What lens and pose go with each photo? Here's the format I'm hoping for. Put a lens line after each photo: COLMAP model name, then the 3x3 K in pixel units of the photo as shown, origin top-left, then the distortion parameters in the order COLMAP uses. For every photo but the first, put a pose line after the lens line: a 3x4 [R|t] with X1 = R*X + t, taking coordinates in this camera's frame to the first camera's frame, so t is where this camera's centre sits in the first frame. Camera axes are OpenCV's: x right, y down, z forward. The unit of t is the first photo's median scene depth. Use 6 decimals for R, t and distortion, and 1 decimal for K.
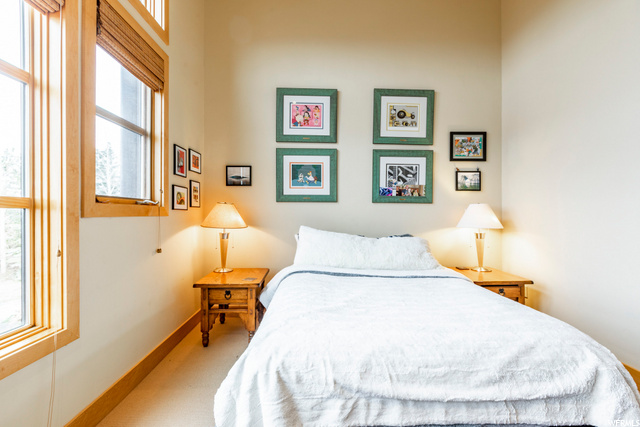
lens RADIAL K [[285.7, 0, 318.8], [0, 285.7, 211.1], [0, 0, 1]] dist [0.001489, -0.000786]
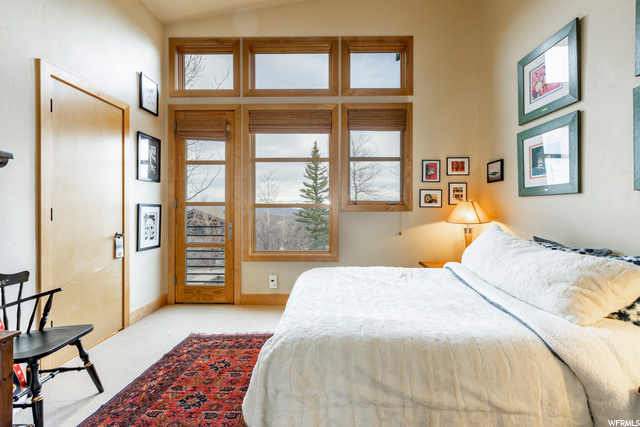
lens RADIAL K [[285.7, 0, 320.3], [0, 285.7, 211.1], [0, 0, 1]] dist [0.001489, -0.000786]
pose [[-0.045404, 0.006430, -0.998948, 0.727459], [0.006250, 0.999962, 0.006153, 0.001693], [0.998949, -0.005964, -0.045442, 0.447781]]
